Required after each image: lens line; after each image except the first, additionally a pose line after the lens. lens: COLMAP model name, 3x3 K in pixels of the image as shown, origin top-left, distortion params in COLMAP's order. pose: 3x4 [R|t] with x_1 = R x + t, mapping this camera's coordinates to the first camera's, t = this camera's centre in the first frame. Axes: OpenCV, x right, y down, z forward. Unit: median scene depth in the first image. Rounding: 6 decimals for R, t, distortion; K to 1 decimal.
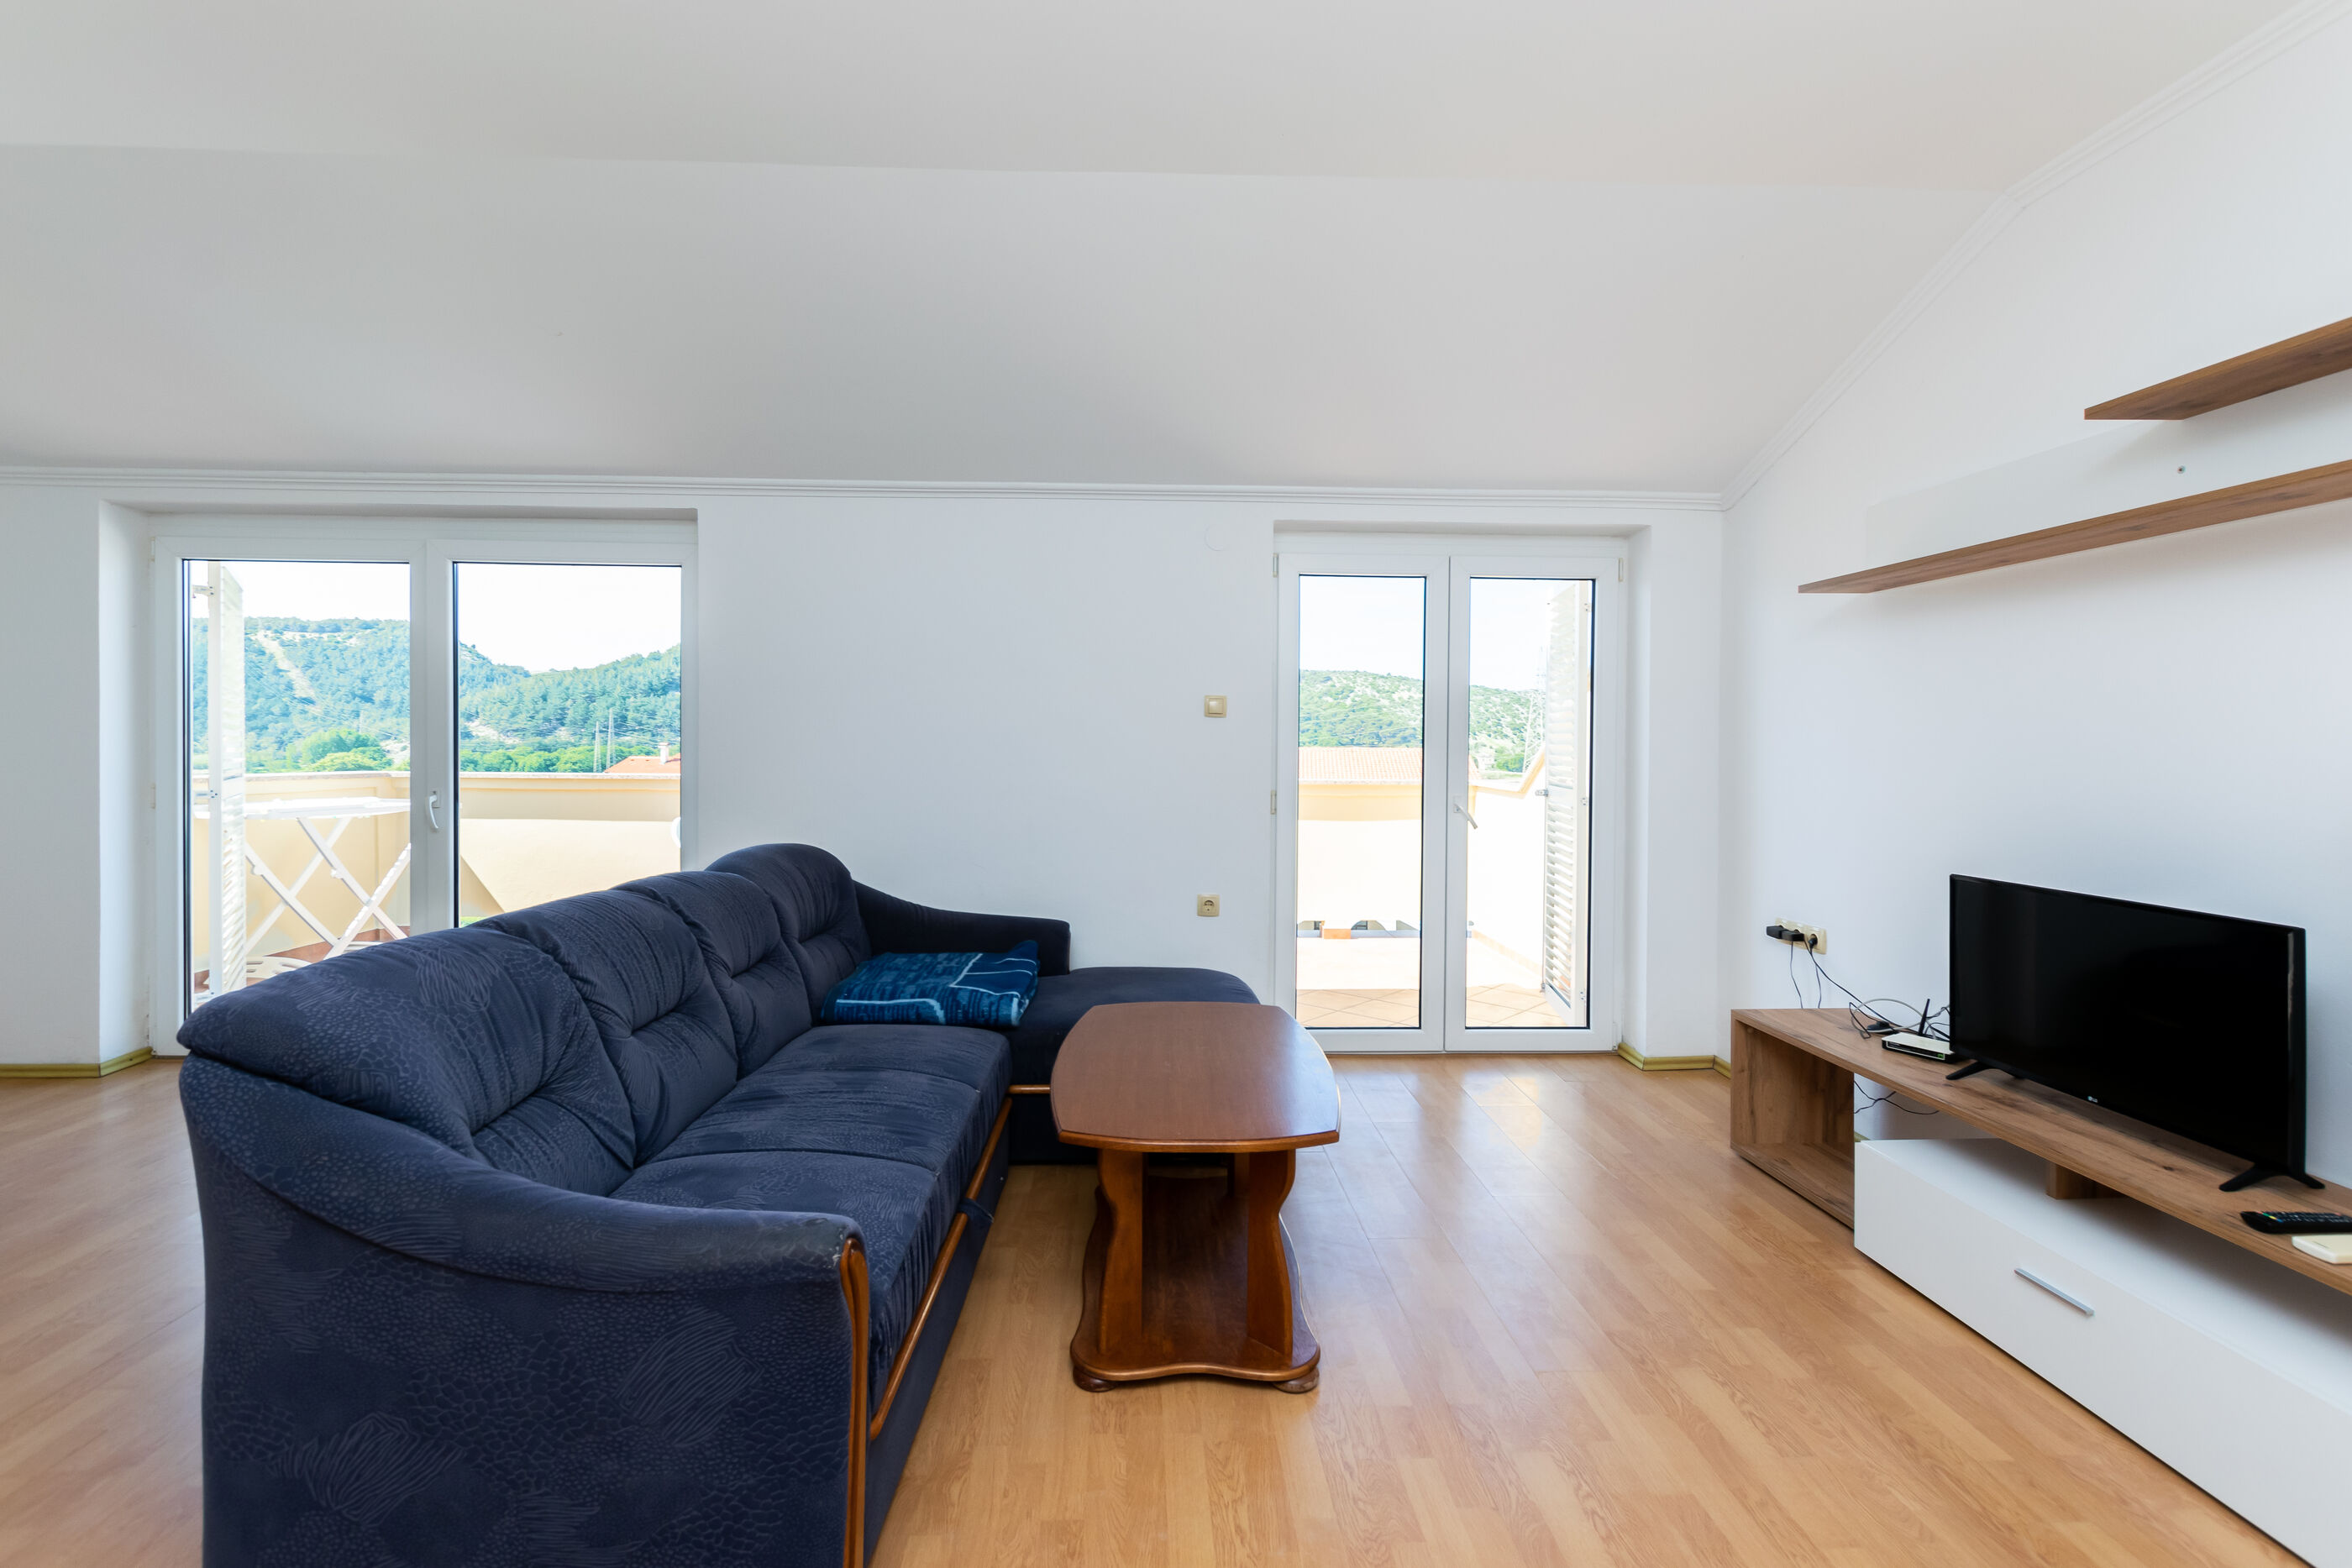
lens RADIAL K [[1010.1, 0, 1137.7], [0, 1010.1, 737.2], [0, 0, 1]] dist [0.017247, 0.000069]
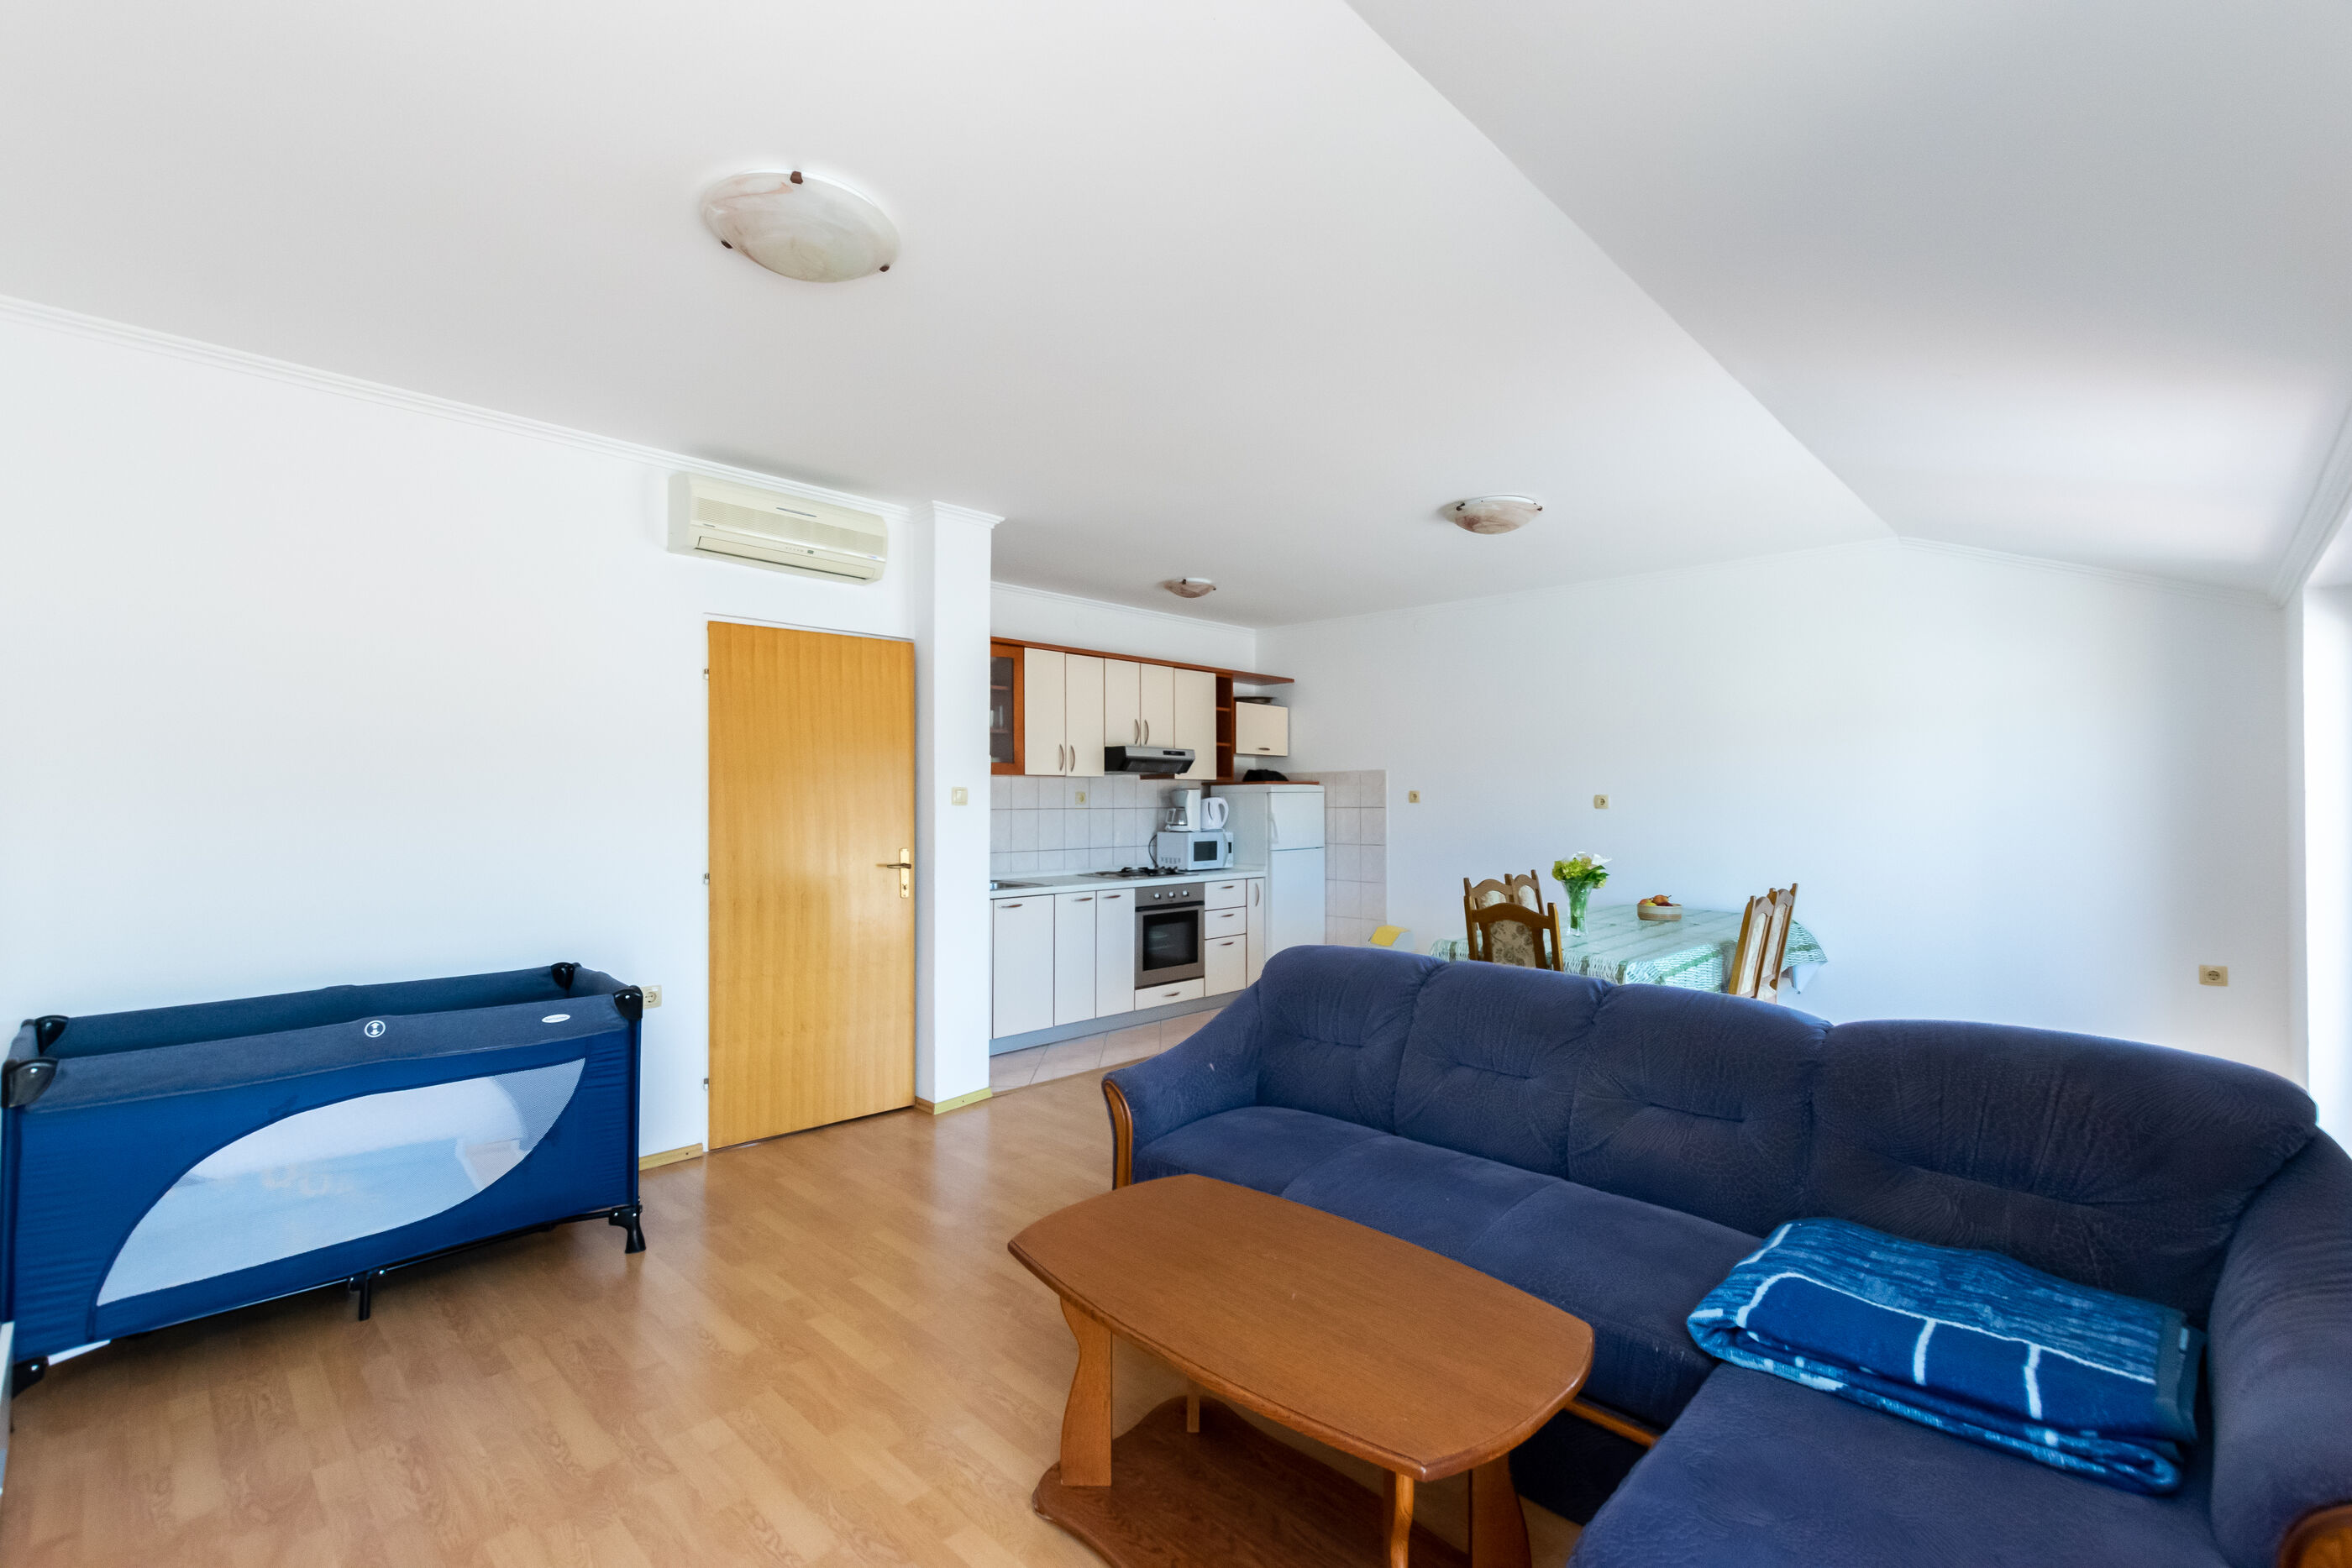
lens RADIAL K [[1027.7, 0, 1169.5], [0, 1027.7, 812.3], [0, 0, 1]] dist [0.001058, -0.000122]
pose [[-0.702154, 0.000764, -0.712025, 0.521091], [0.000042, 0.999999, 0.001032, -0.032092], [0.712025, 0.000694, -0.702154, 1.173361]]
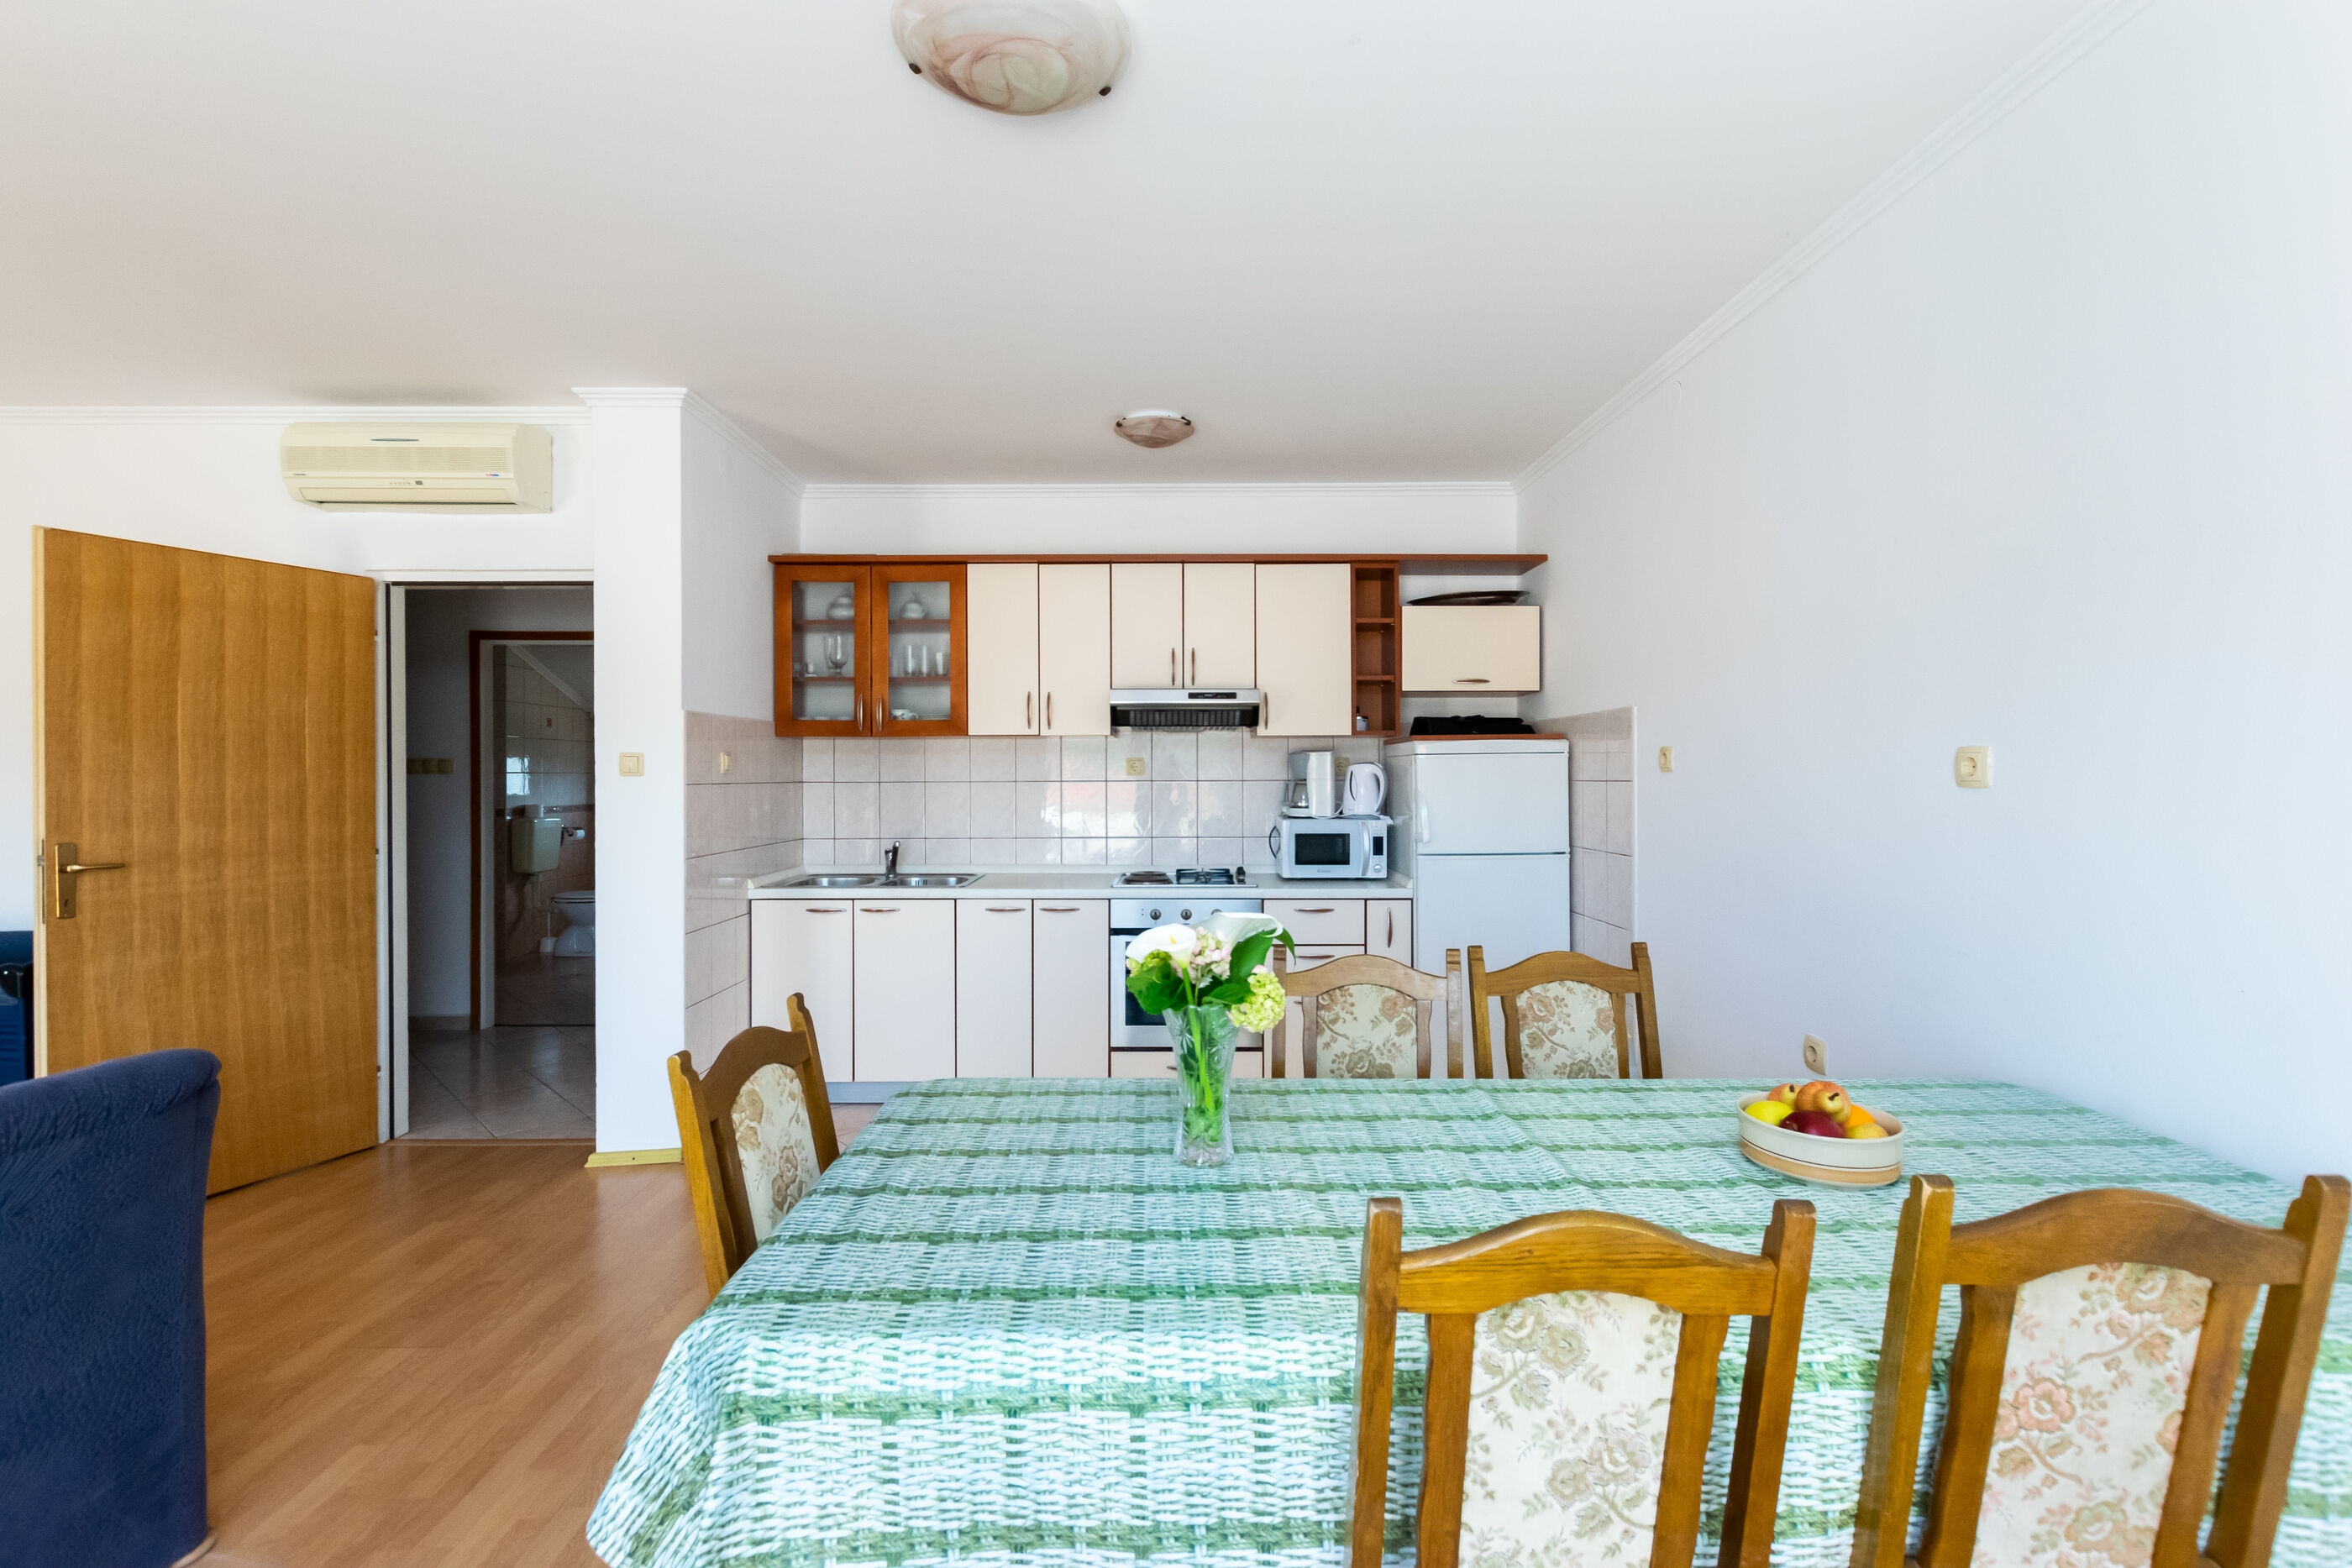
lens RADIAL K [[1011.2, 0, 1176.0], [0, 1011.2, 784.0], [0, 0, 1]] dist [-0.000208, -0.000059]
pose [[-0.999969, -0.005951, 0.005197, -0.948071], [-0.005929, 0.999973, 0.004280, -0.039638], [-0.005222, 0.004249, -0.999977, 1.042493]]
